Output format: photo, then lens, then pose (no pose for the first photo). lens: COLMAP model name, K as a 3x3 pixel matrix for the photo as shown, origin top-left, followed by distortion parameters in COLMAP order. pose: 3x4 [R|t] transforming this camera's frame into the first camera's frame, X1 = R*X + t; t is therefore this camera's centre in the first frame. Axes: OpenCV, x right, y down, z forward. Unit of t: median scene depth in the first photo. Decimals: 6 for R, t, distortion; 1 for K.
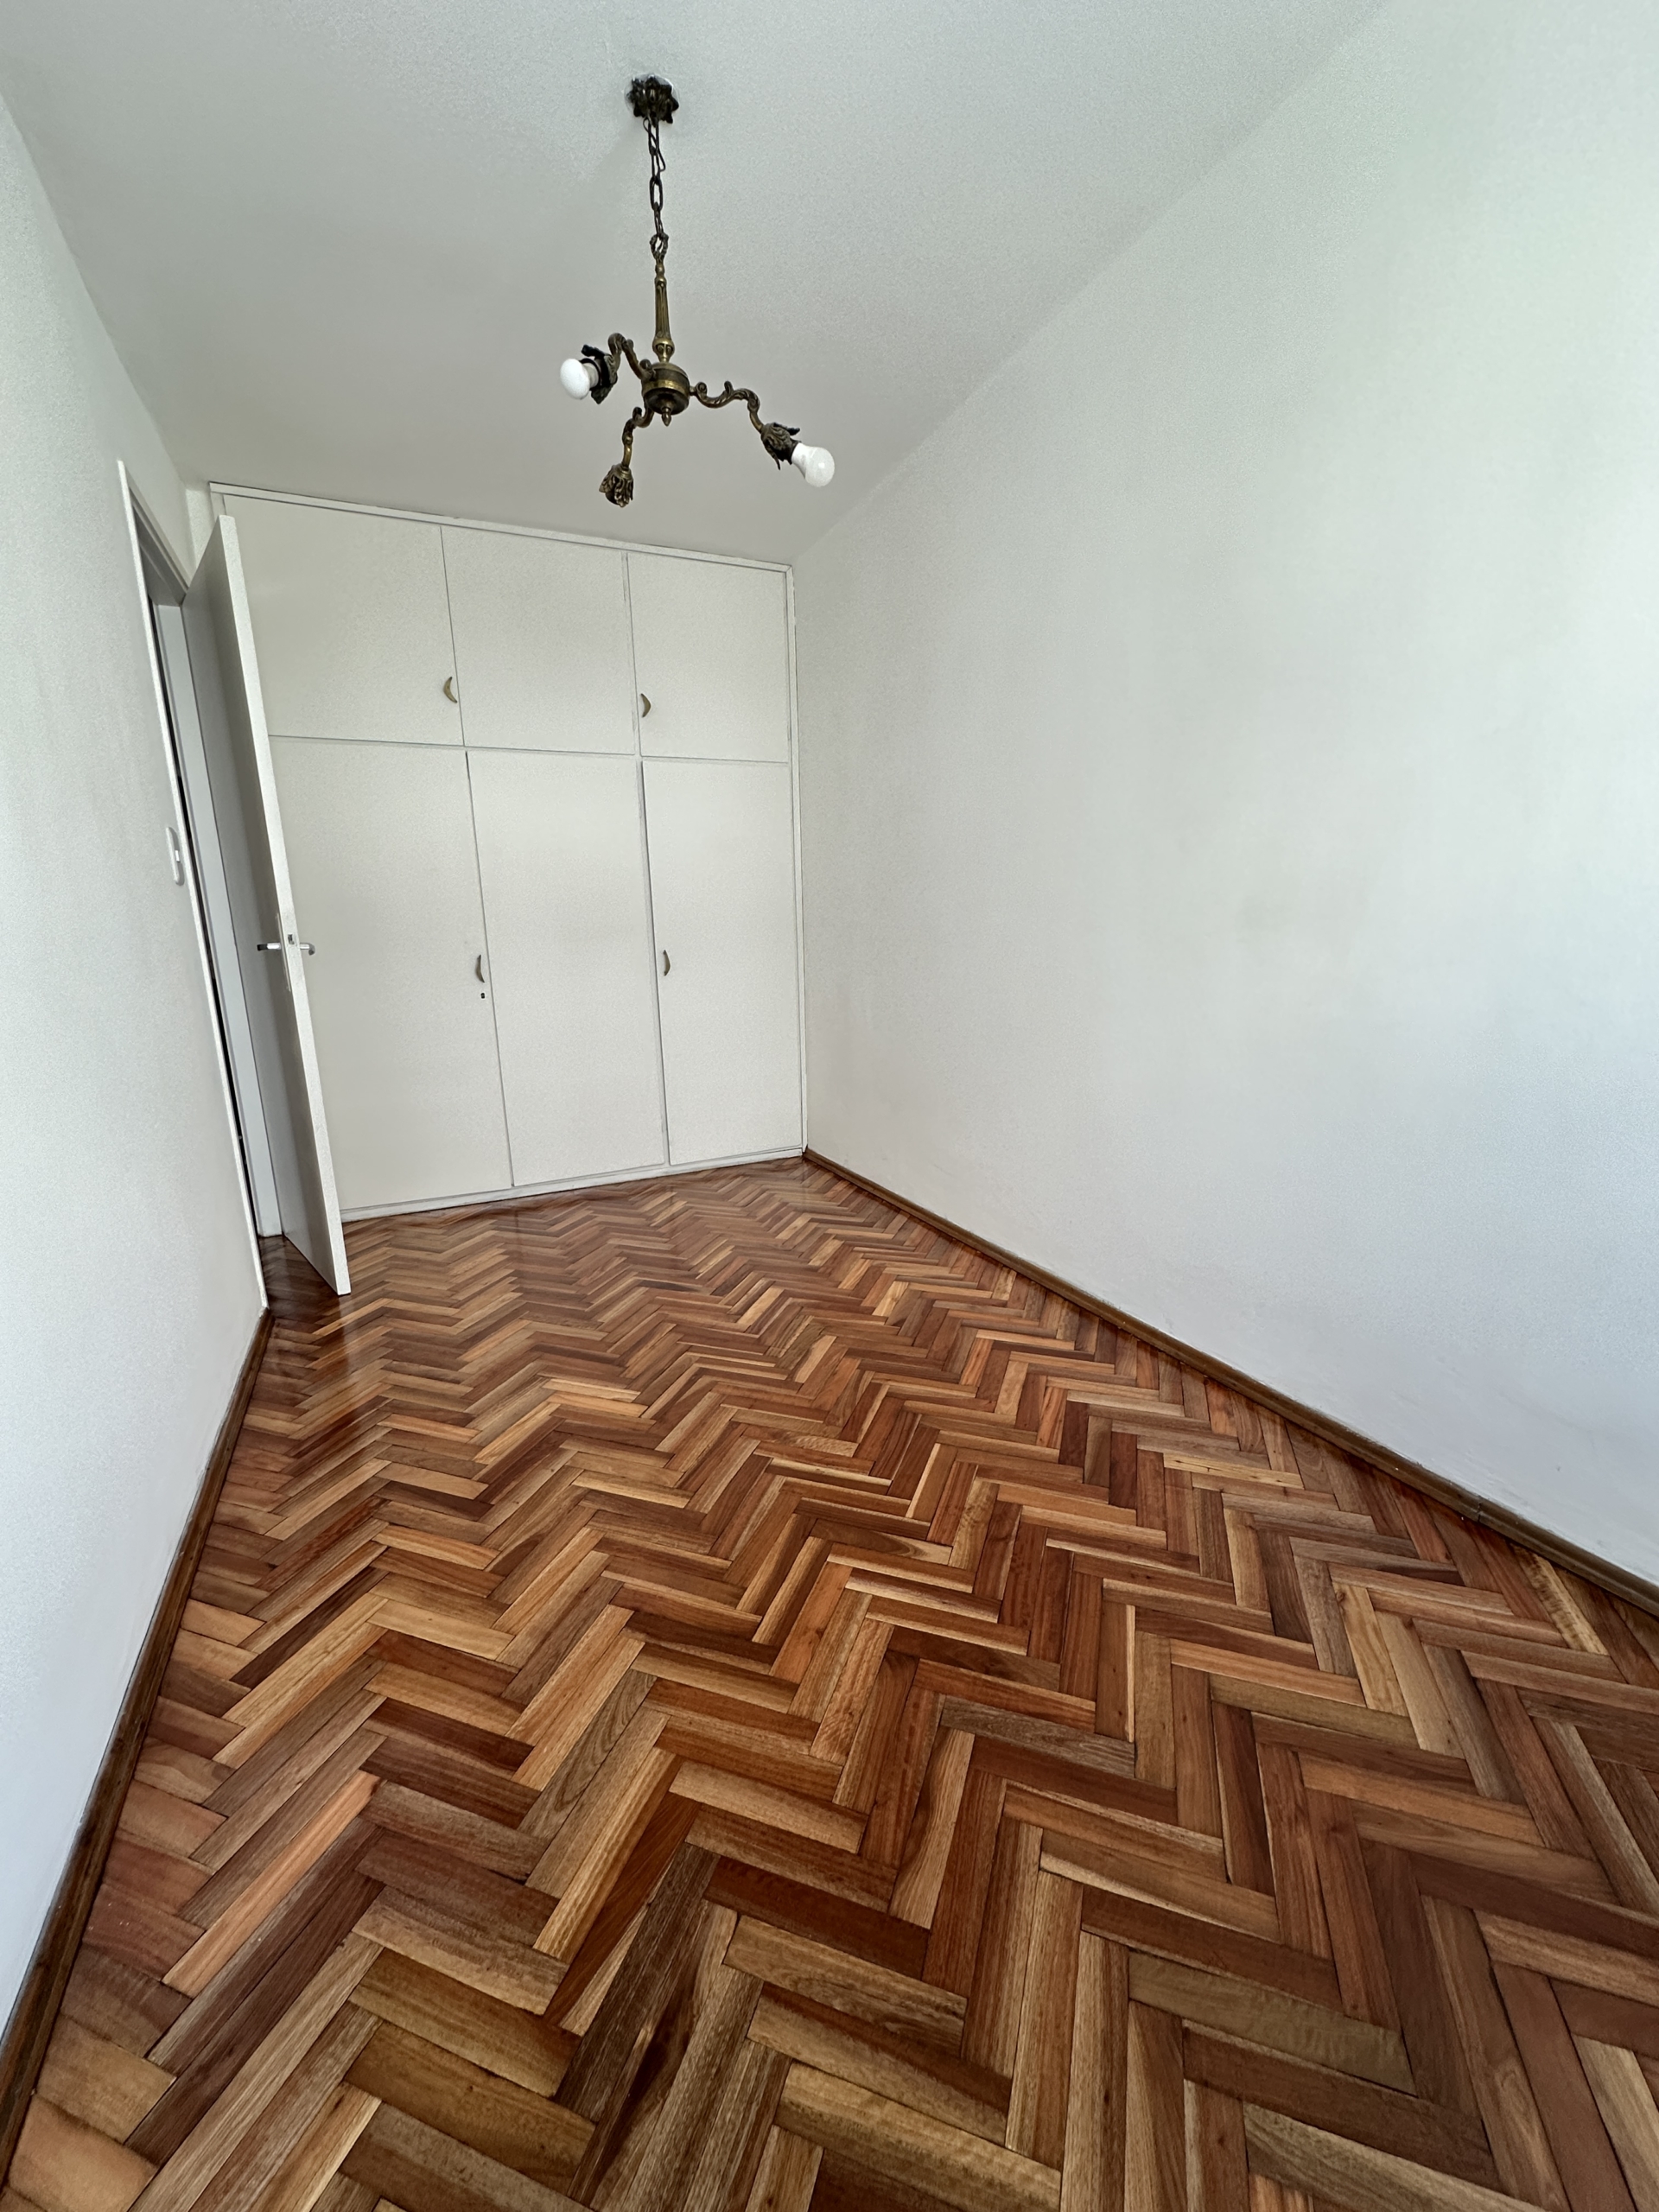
lens RADIAL K [[878.2, 0, 827.9], [0, 878.2, 1109.3], [0, 0, 1]] dist [0.003415, 0.000378]
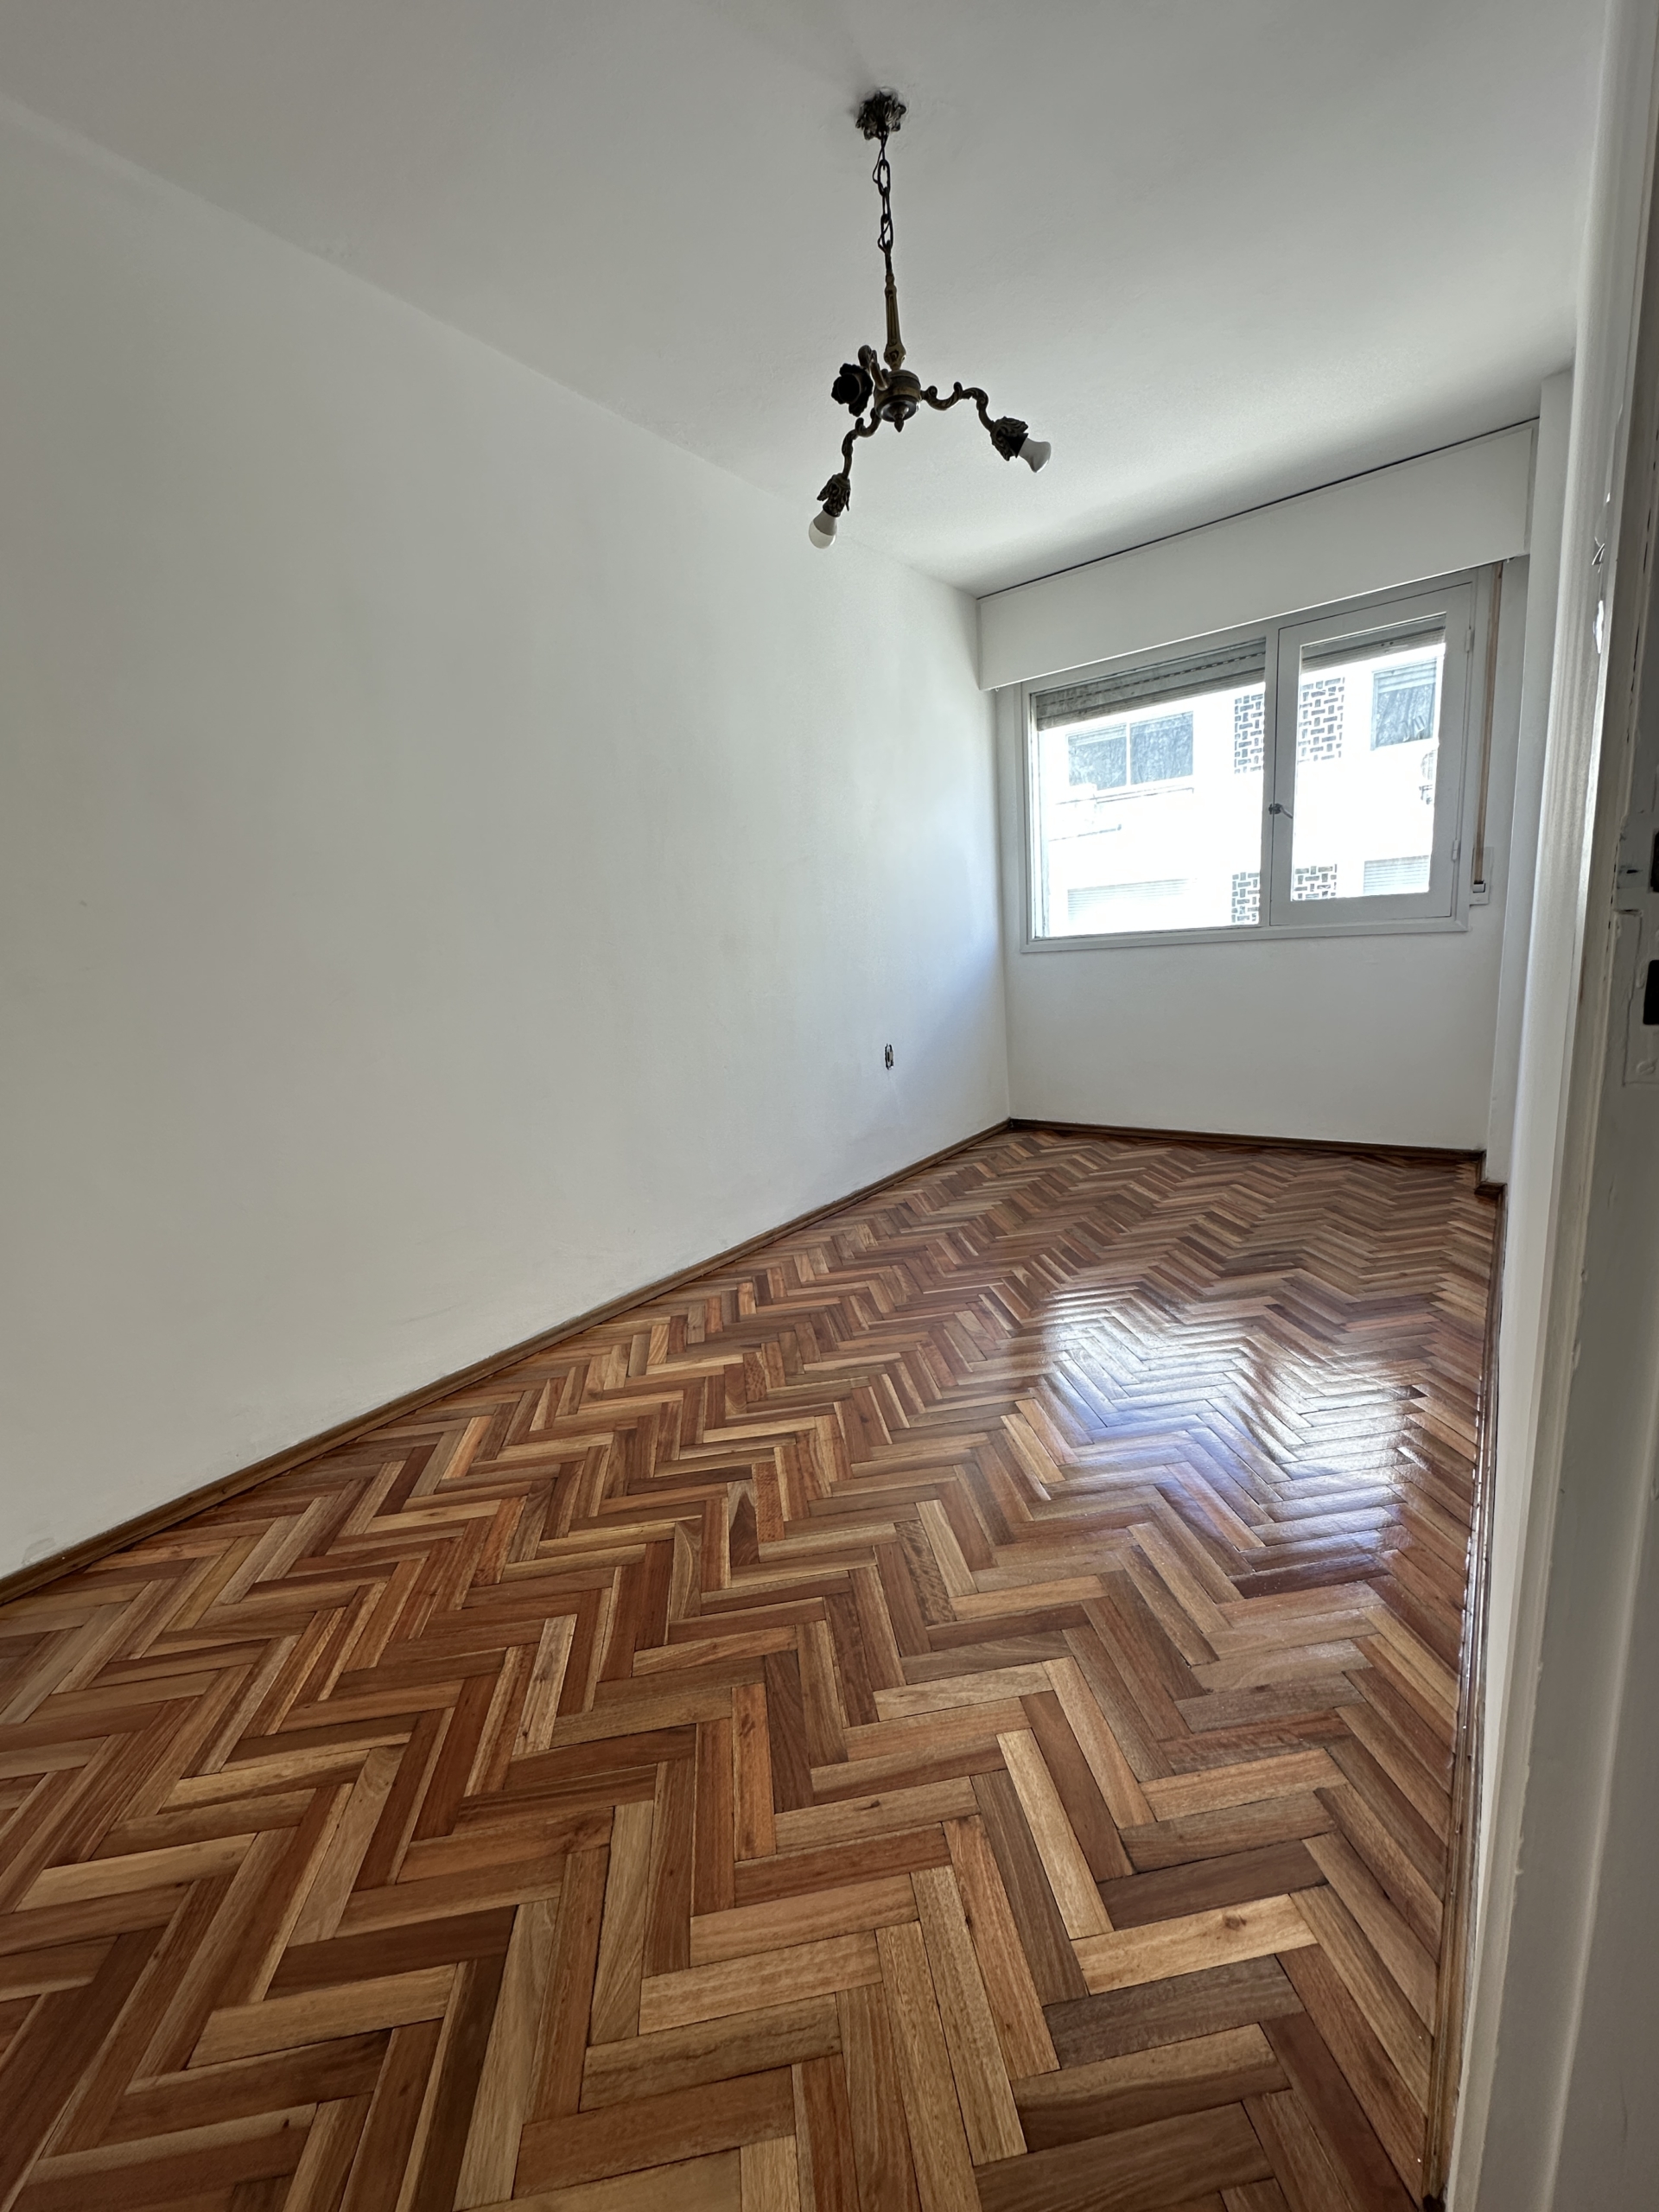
lens RADIAL K [[878.2, 0, 827.1], [0, 878.2, 1102.2], [0, 0, 1]] dist [0.003415, 0.000378]
pose [[-0.445350, -0.106341, 0.889019, -0.732646], [0.262876, 0.933633, 0.243364, -0.208768], [-0.855897, 0.342084, -0.387839, 1.115587]]
